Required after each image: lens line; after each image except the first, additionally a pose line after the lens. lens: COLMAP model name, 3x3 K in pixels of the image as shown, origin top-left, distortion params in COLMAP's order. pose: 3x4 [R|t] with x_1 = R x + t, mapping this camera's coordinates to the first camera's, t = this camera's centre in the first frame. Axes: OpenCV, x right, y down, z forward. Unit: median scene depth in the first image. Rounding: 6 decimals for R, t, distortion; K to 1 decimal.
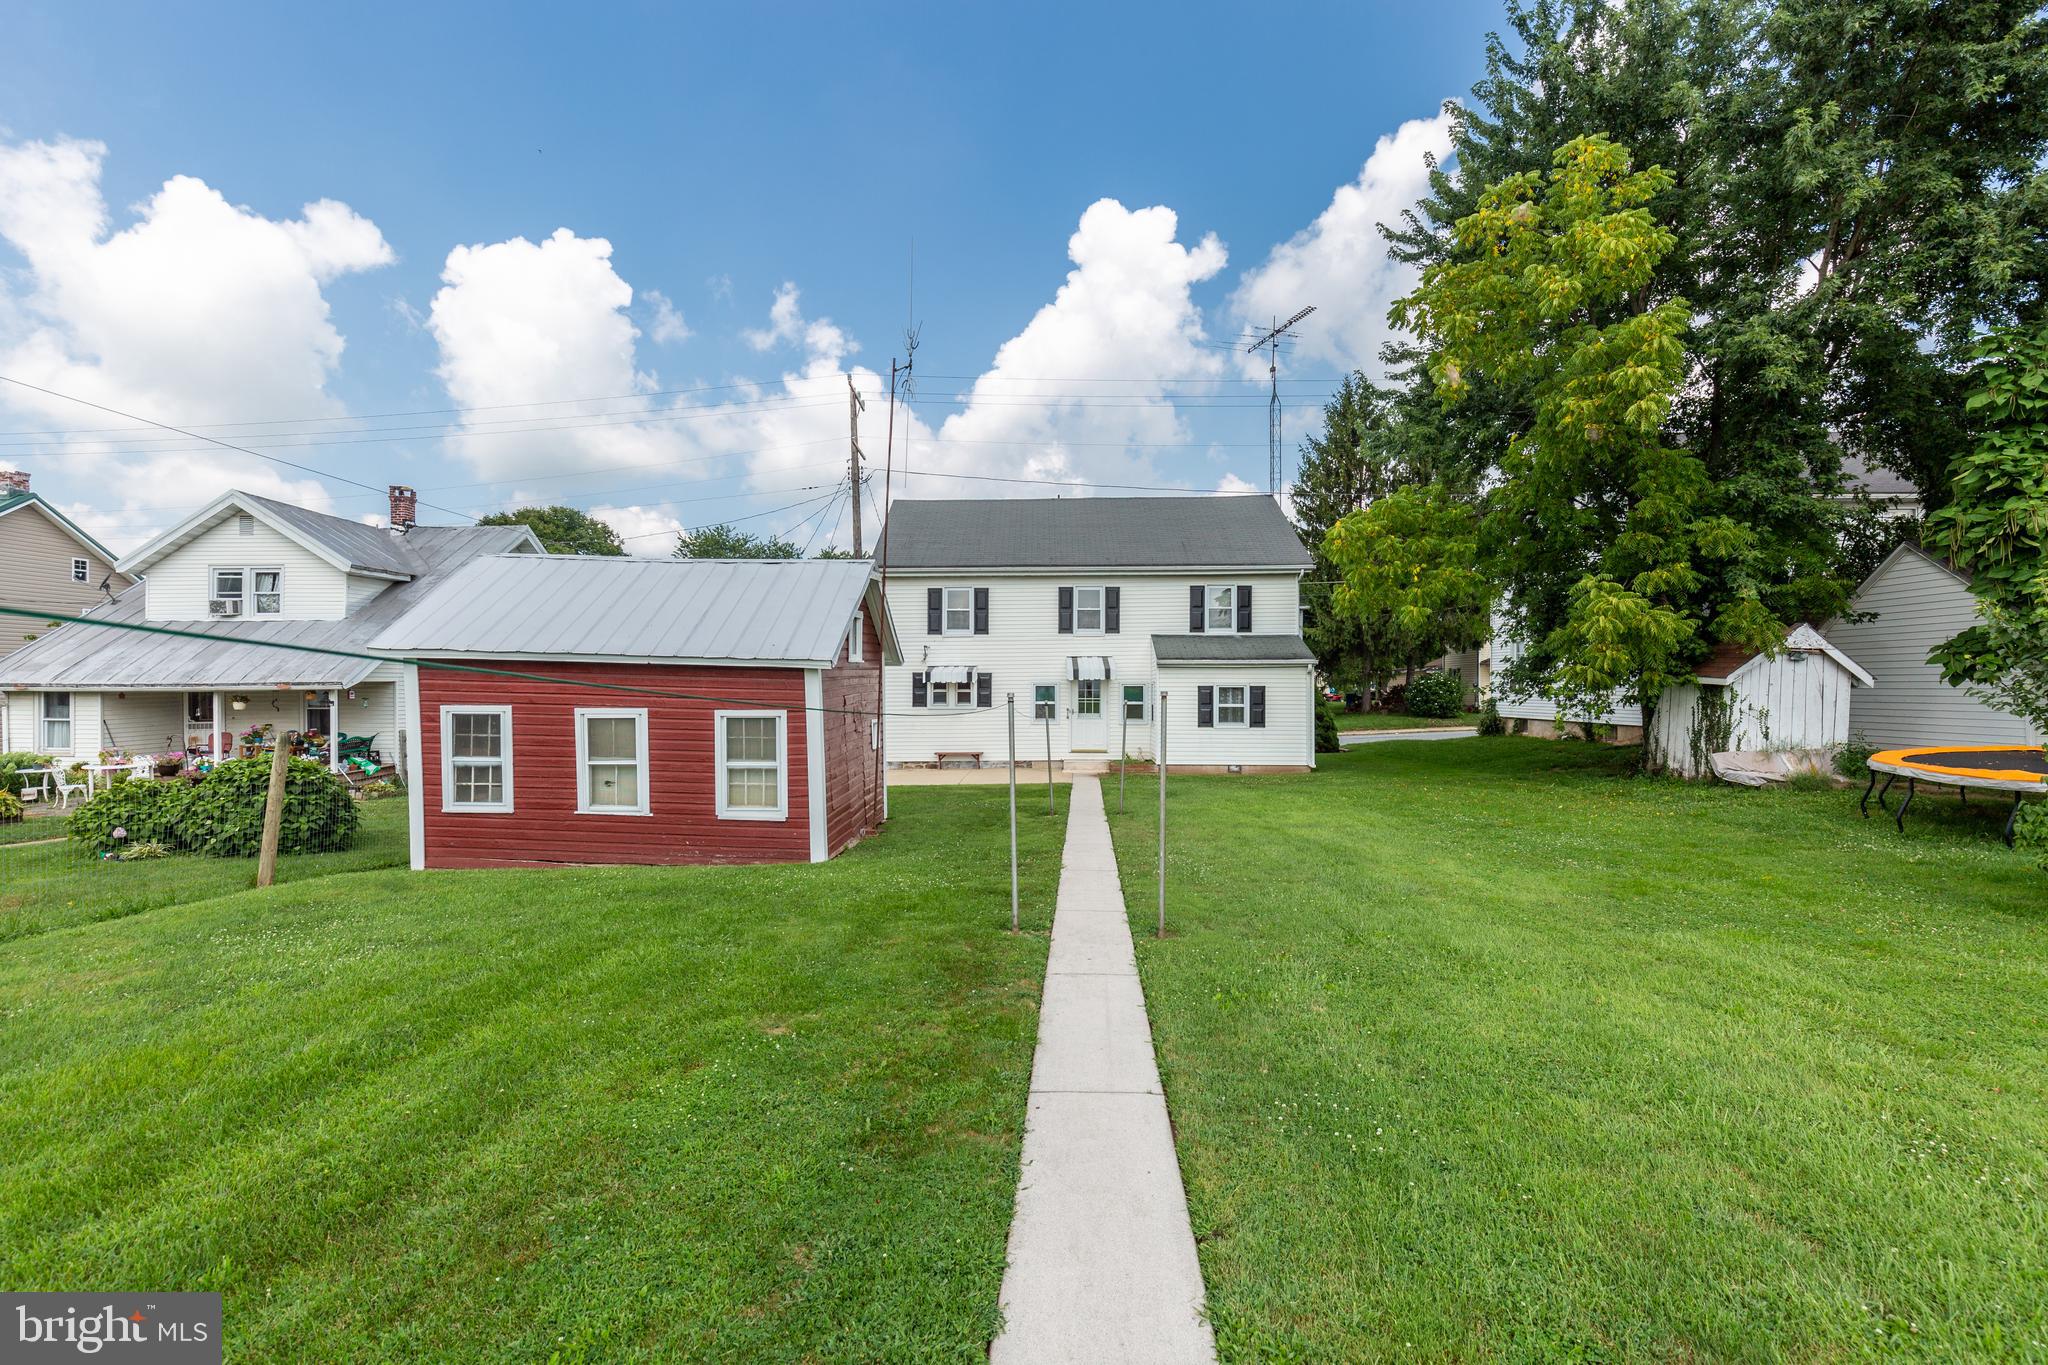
lens RADIAL K [[923.8, 0, 1024.0], [0, 923.8, 682.5], [0, 0, 1]] dist [0.012272, -0.000750]
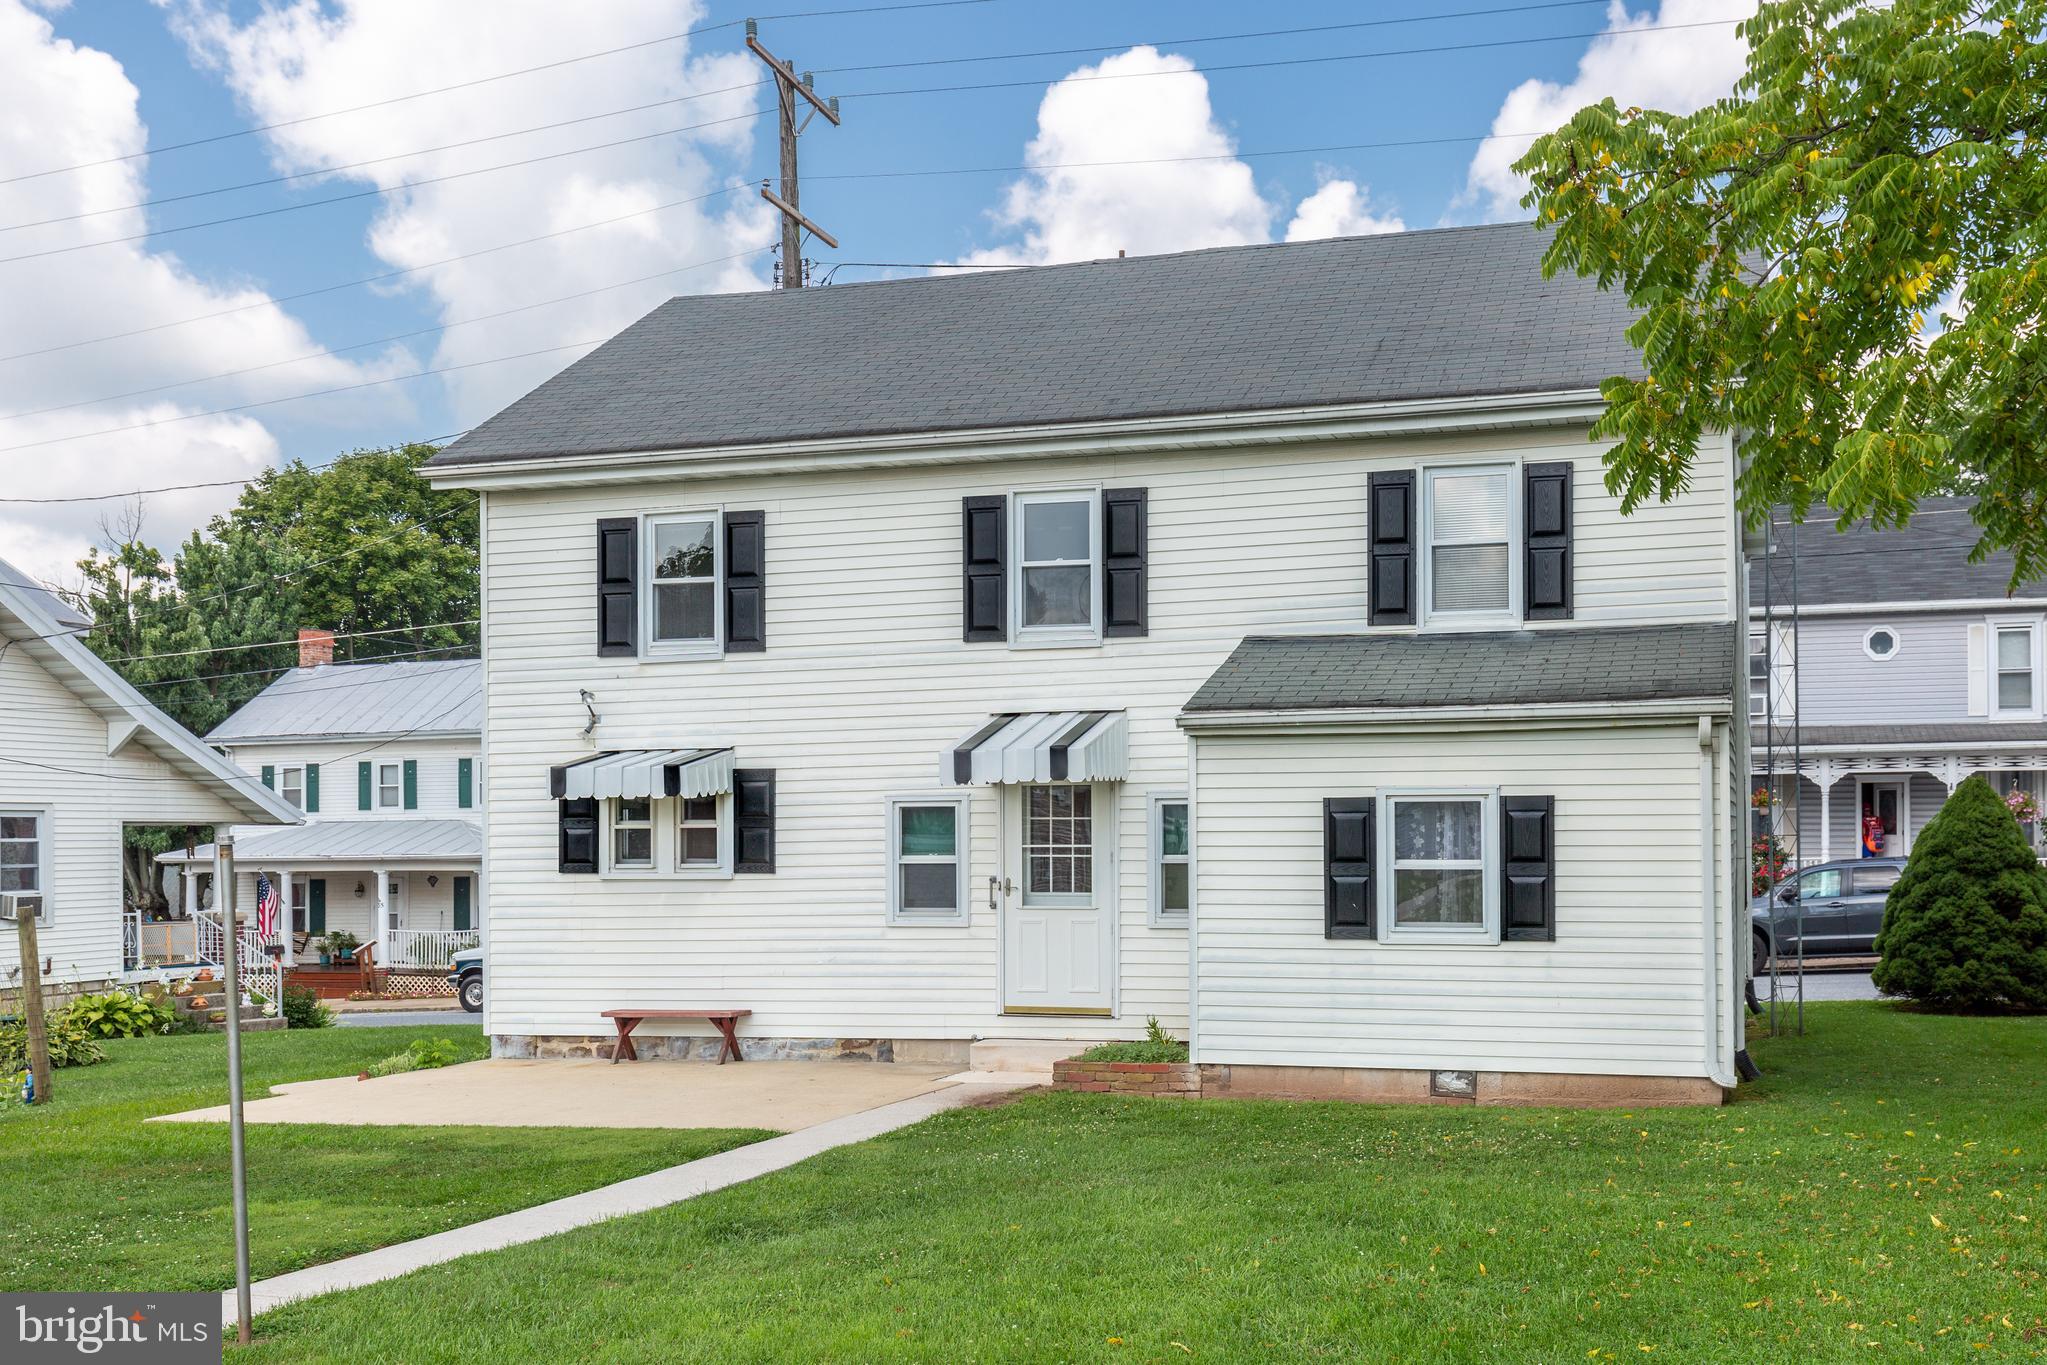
lens RADIAL K [[1964.3, 0, 1220.3], [0, 1964.3, 804.3], [0, 0, 1]] dist [0.008518, 0.006928]
pose [[0.973401, -0.010856, -0.228852, 0.292001], [0.008189, 0.999887, -0.012600, 0.012806], [0.228963, 0.010391, 0.973380, 0.376703]]
